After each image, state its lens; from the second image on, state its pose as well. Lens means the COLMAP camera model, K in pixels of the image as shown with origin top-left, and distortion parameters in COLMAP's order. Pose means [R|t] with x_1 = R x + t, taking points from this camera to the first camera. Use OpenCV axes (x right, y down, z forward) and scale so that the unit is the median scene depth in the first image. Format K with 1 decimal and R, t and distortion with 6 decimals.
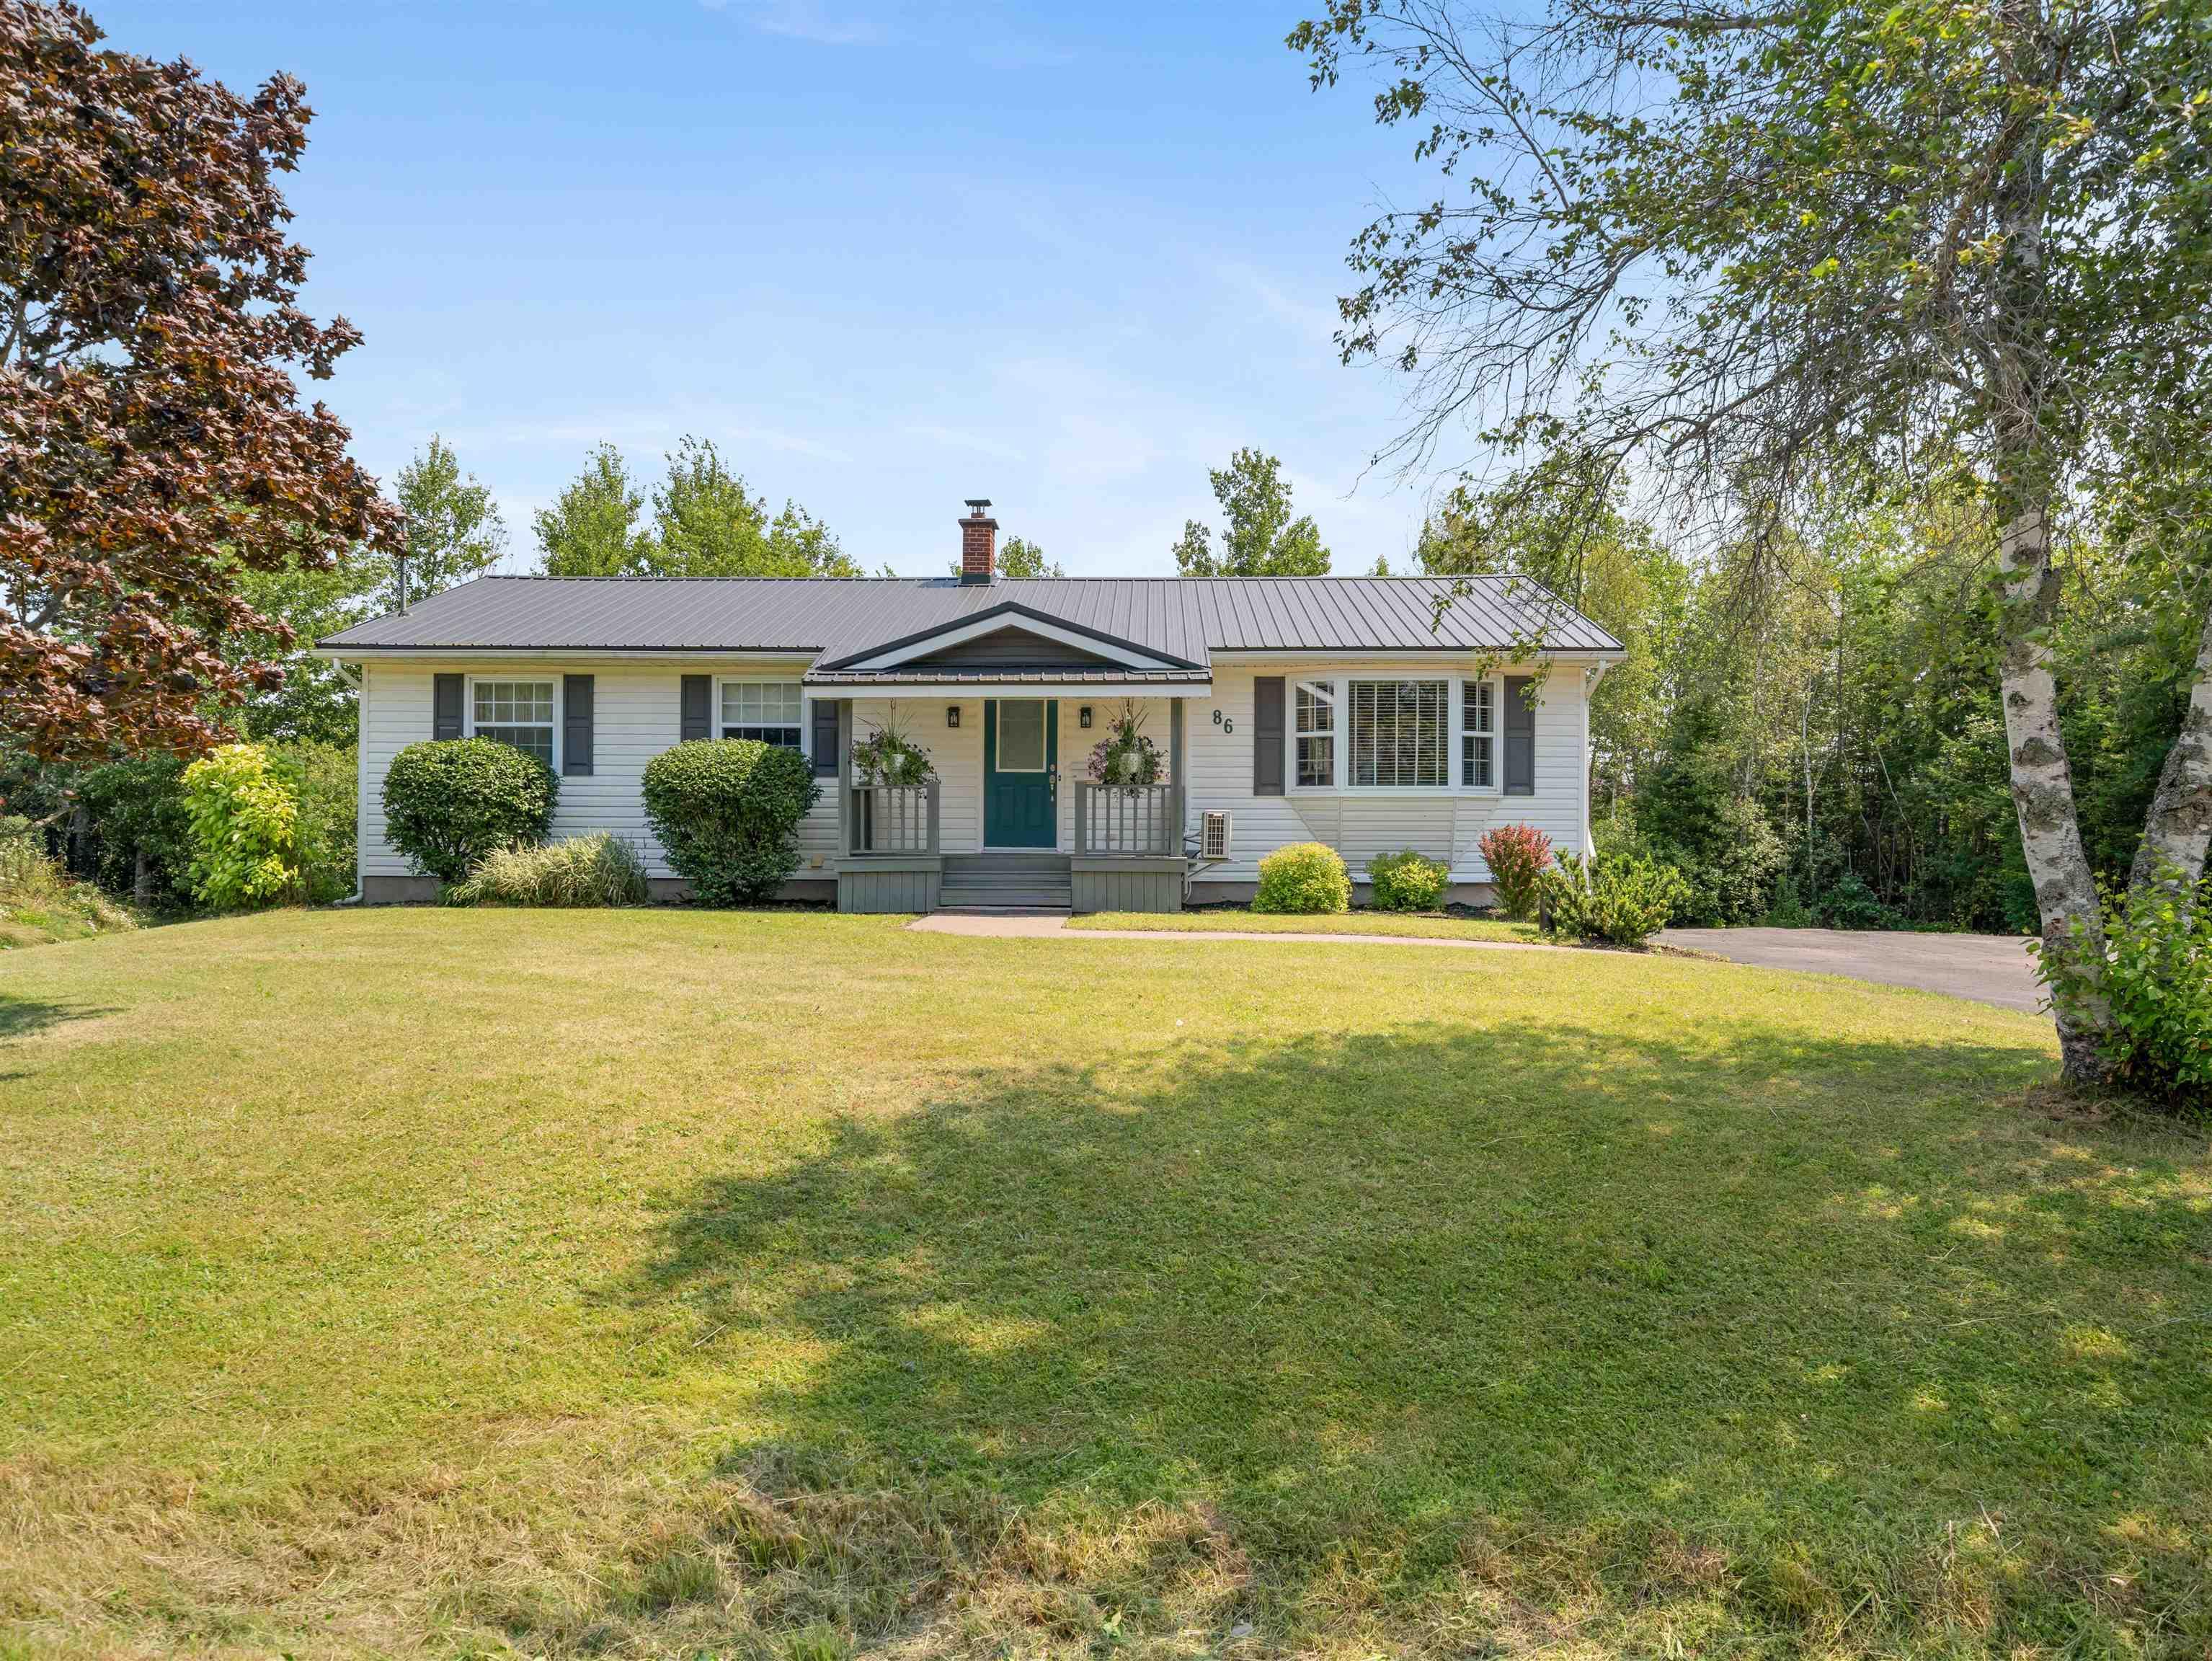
lens RADIAL K [[1462.1, 0, 1106.0], [0, 1462.1, 830.5], [0, 0, 1]] dist [0.001744, 0.000047]
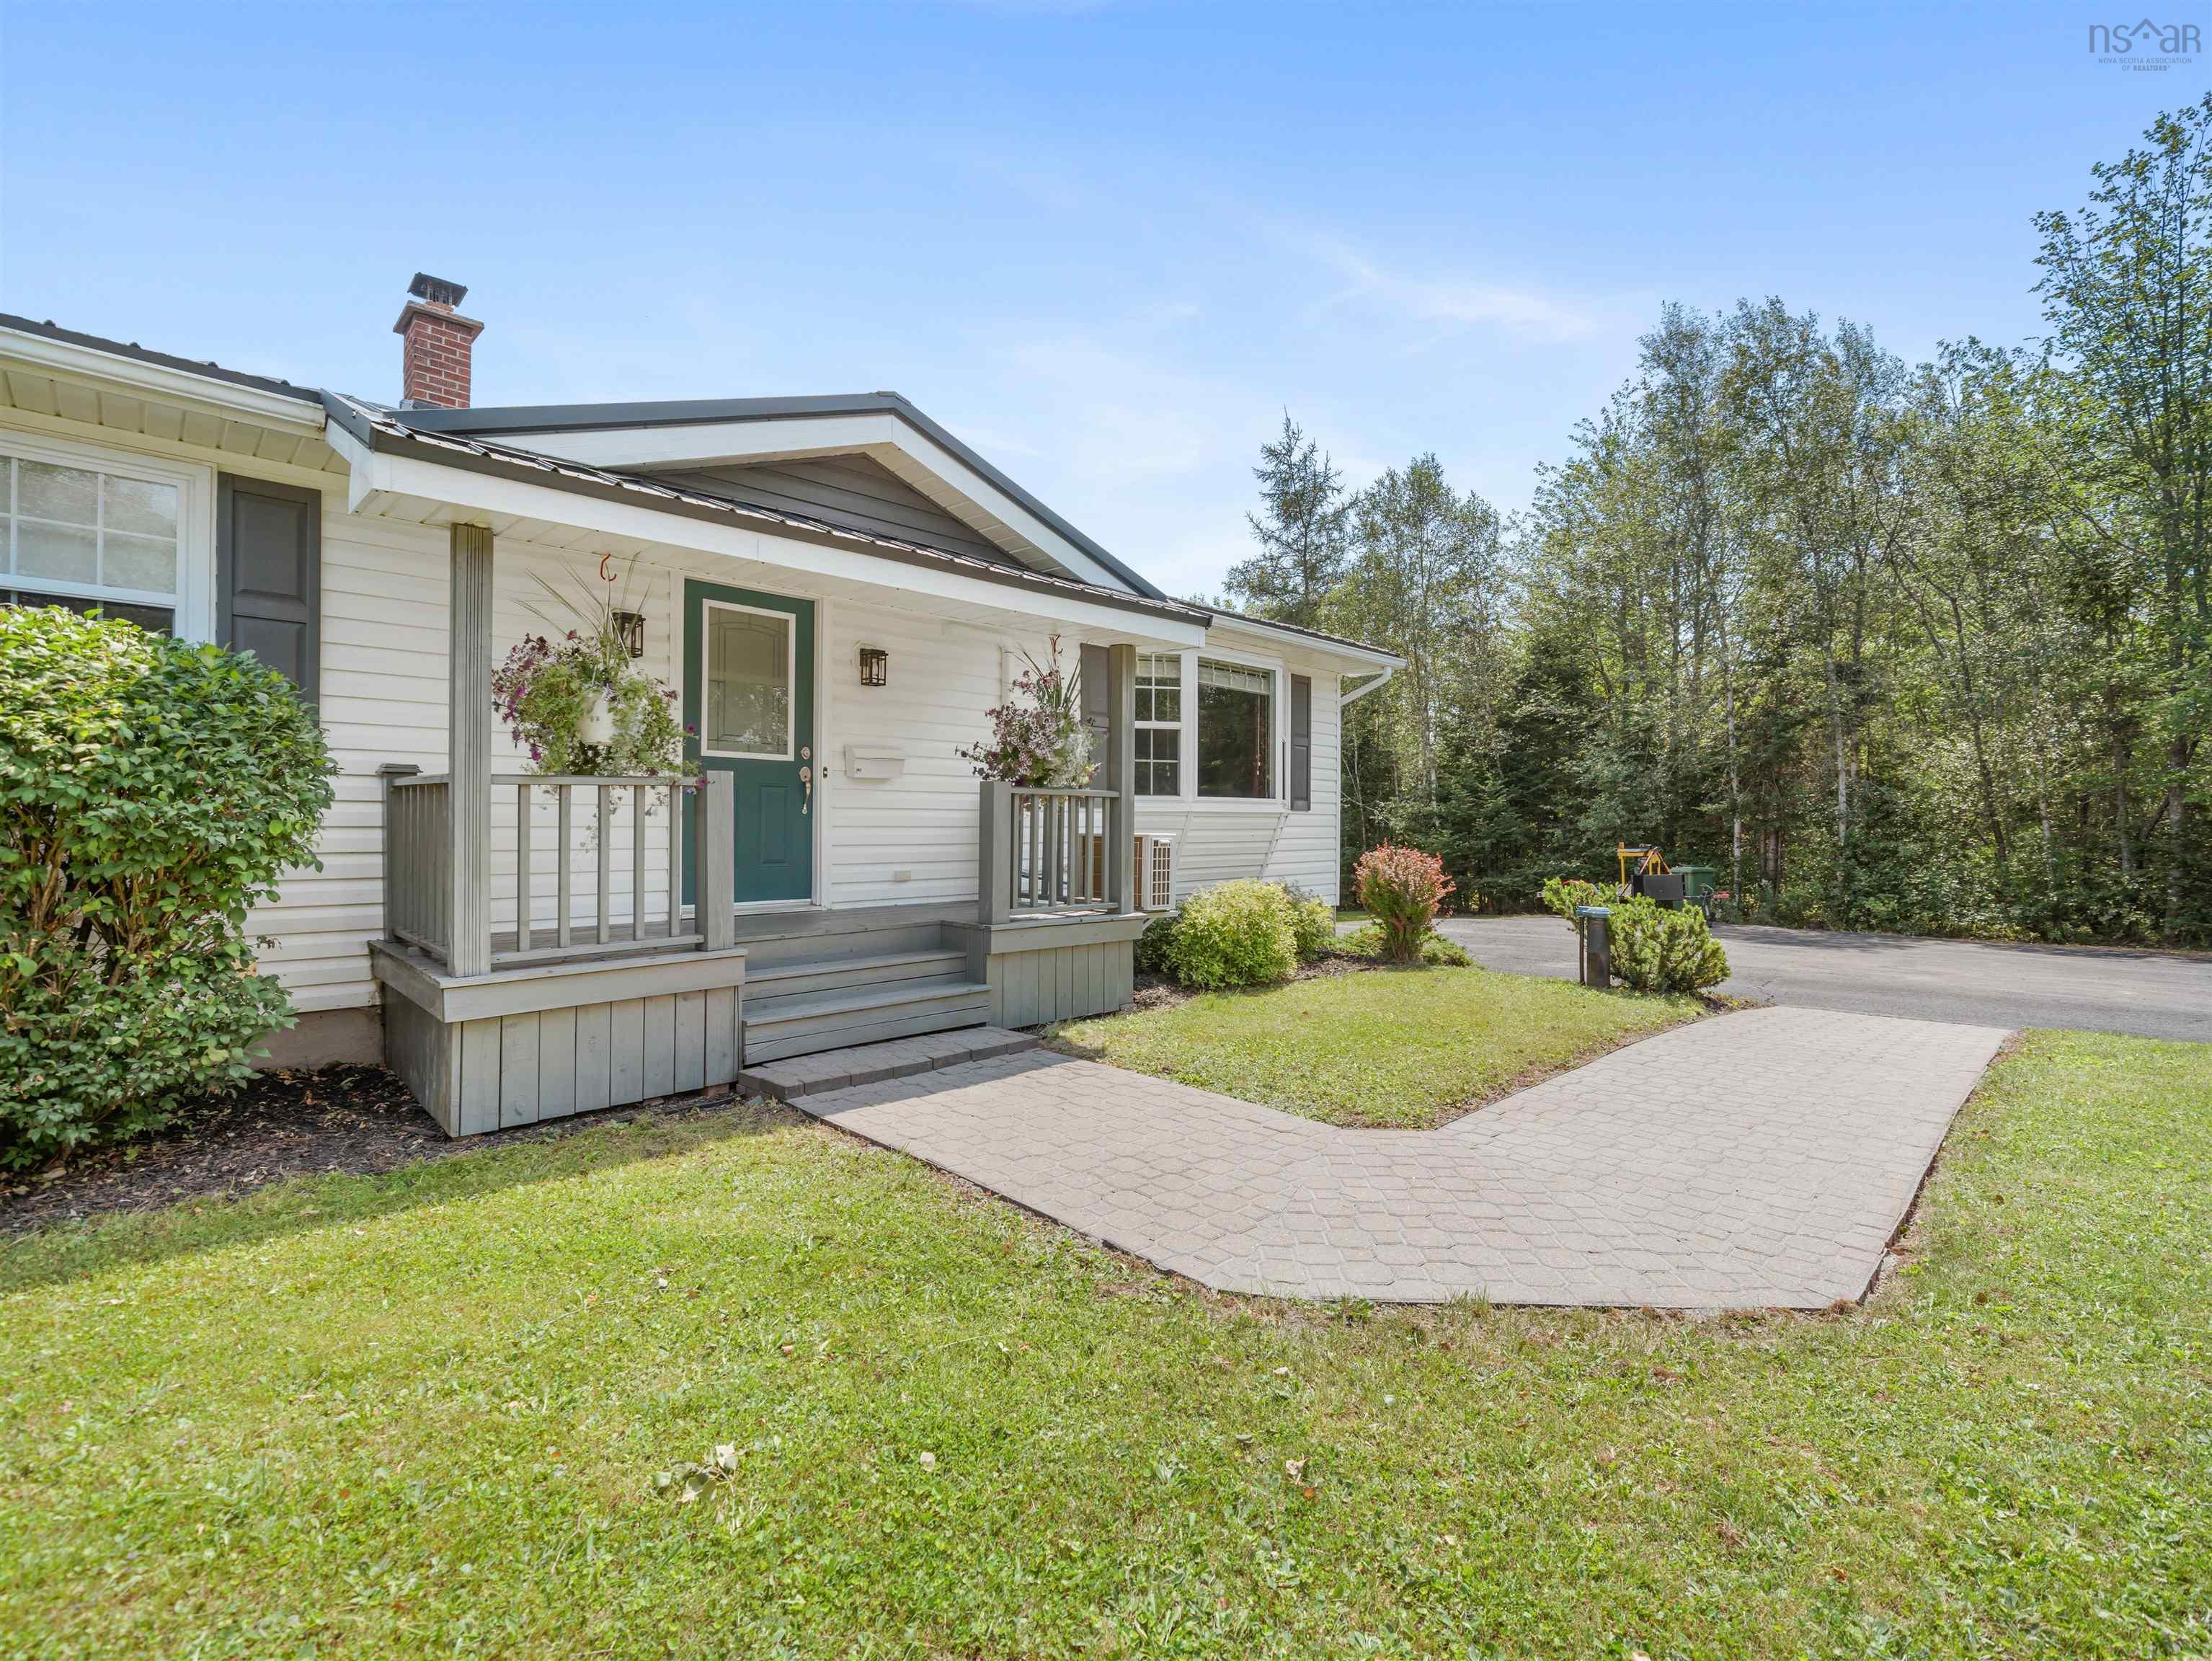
lens RADIAL K [[978.0, 0, 1106.0], [0, 978.0, 830.5], [0, 0, 1]] dist [-0.003353, 0.000058]
pose [[0.694957, -0.006284, 0.719024, -0.232575], [-0.001367, 0.999948, 0.010060, -0.018525], [-0.719050, -0.007974, 0.694913, 0.696286]]
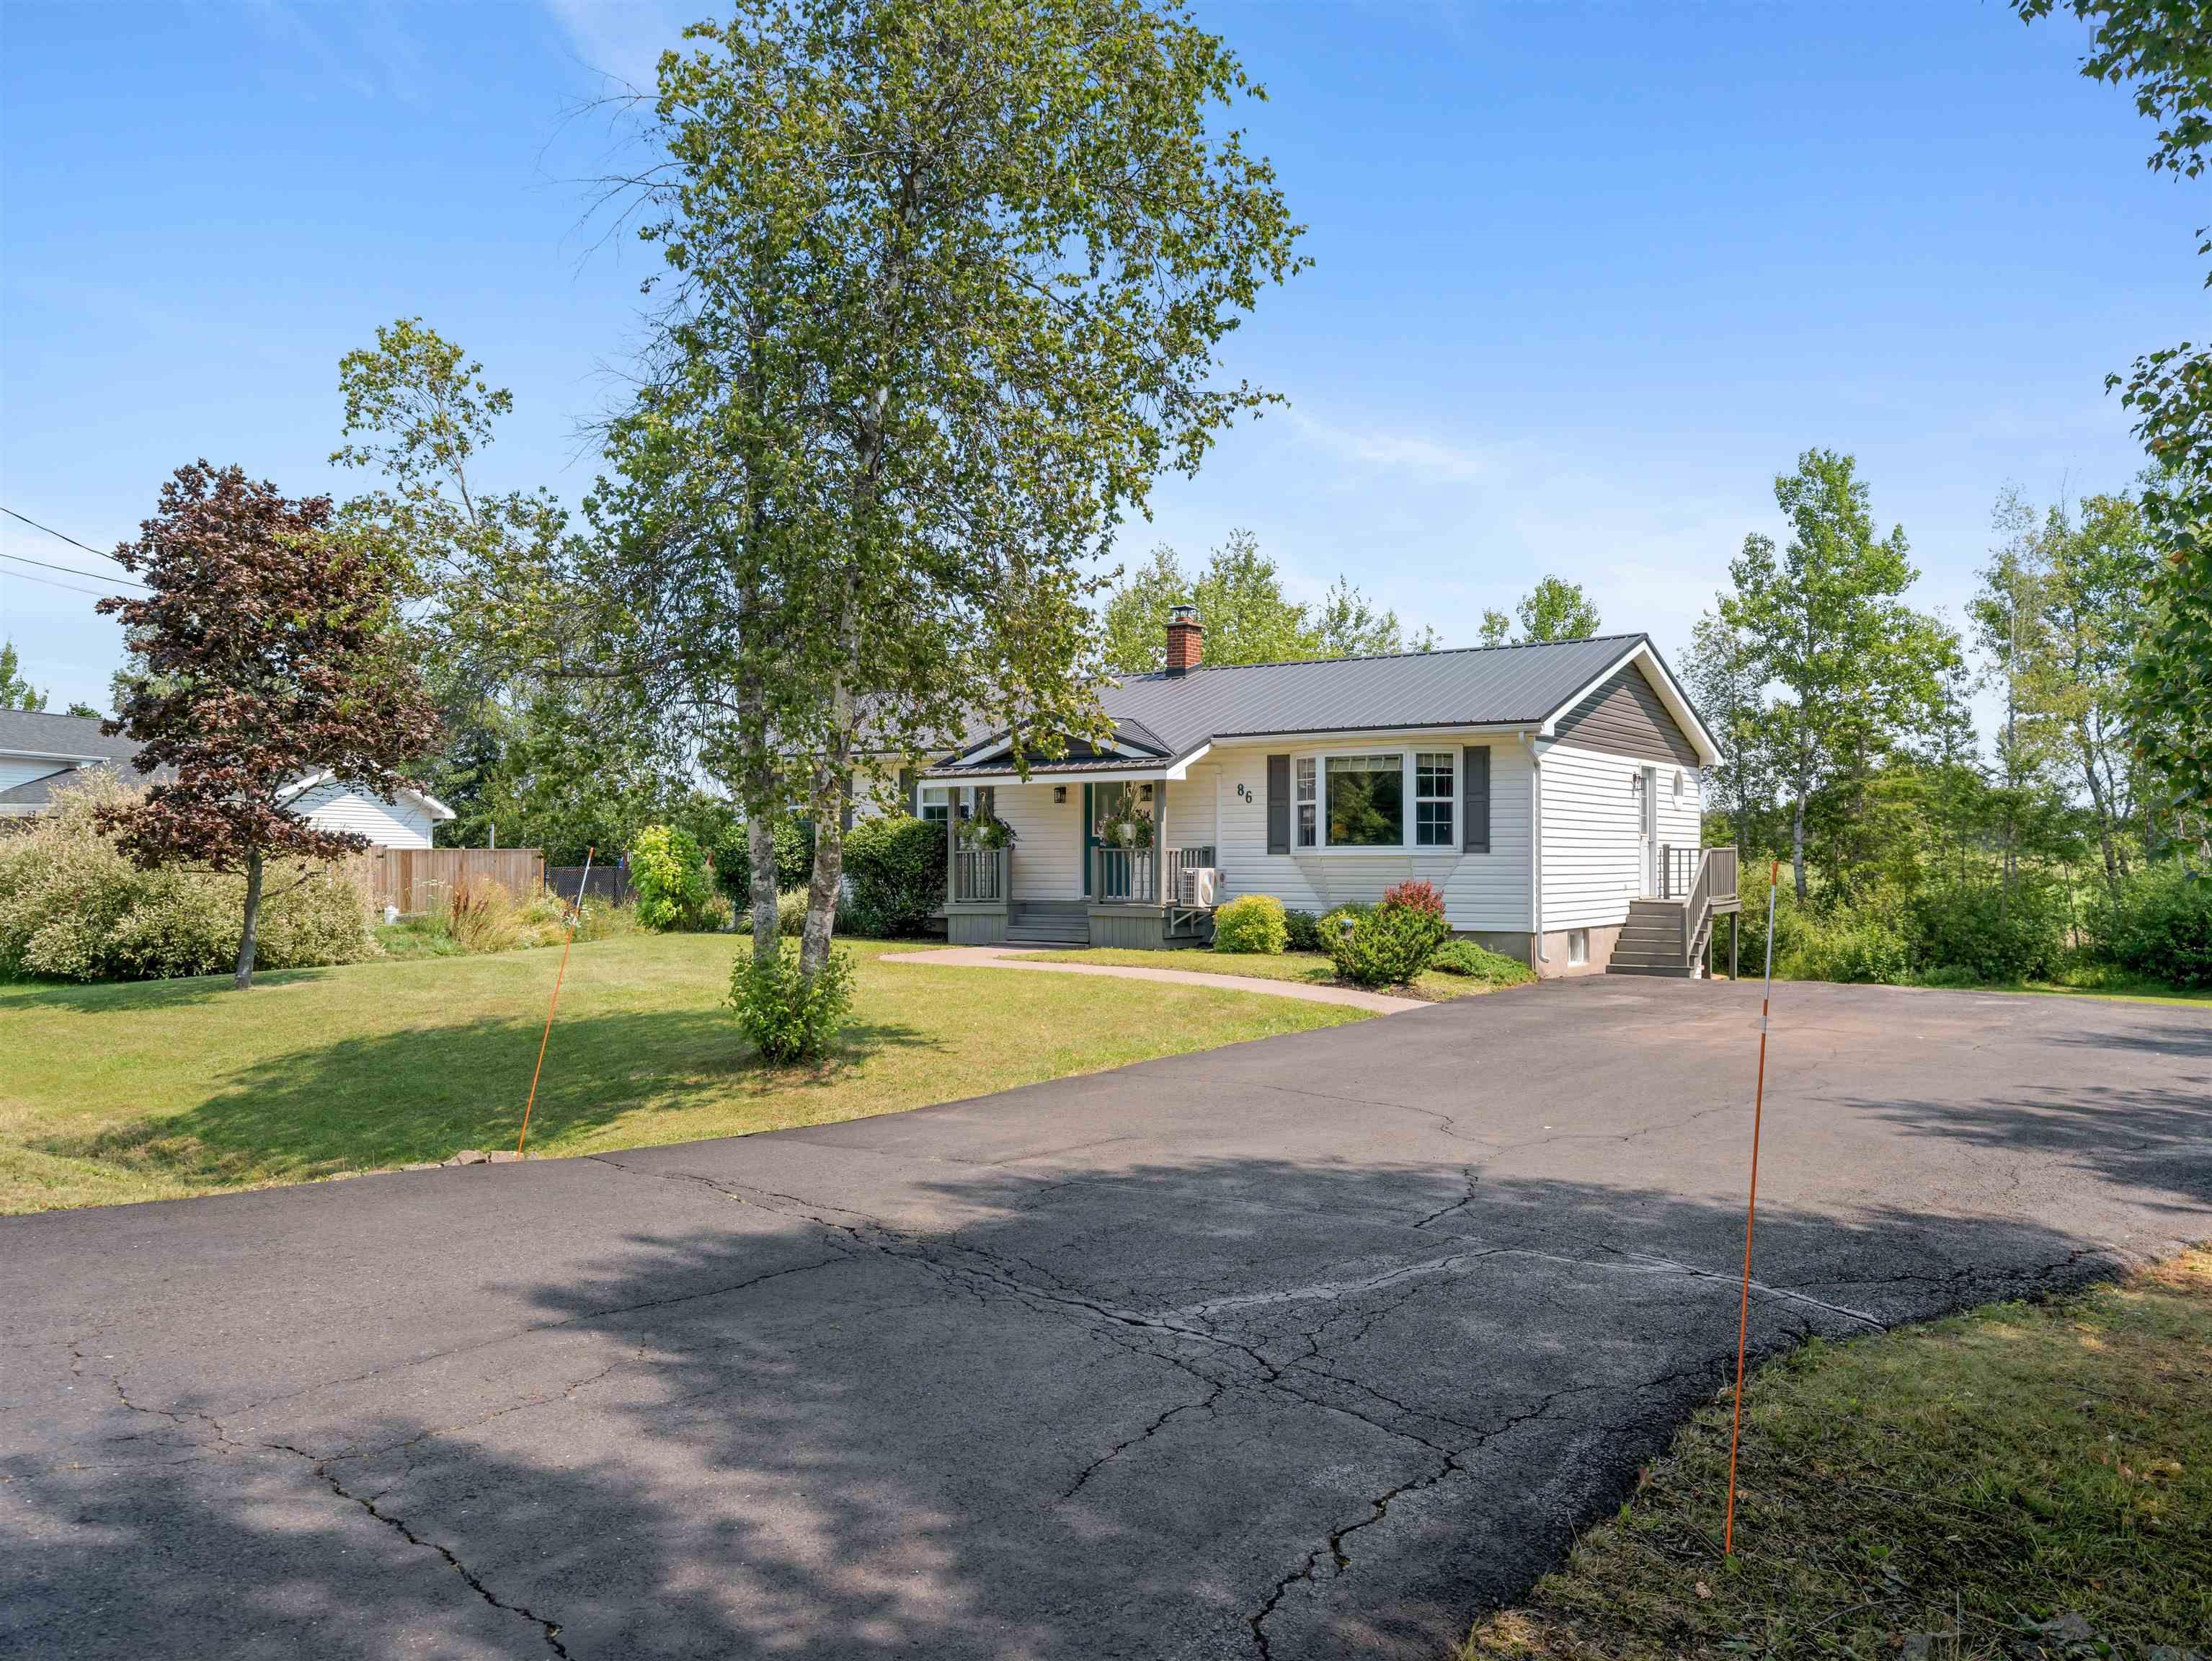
lens RADIAL K [[1627.8, 0, 1106.0], [0, 1627.8, 830.5], [0, 0, 1]] dist [0.002065, 0.000300]
pose [[0.847200, -0.013799, -0.531095, 0.726929], [0.001468, 0.999720, -0.023633, -0.012727], [0.531272, 0.019242, 0.846983, -0.209574]]
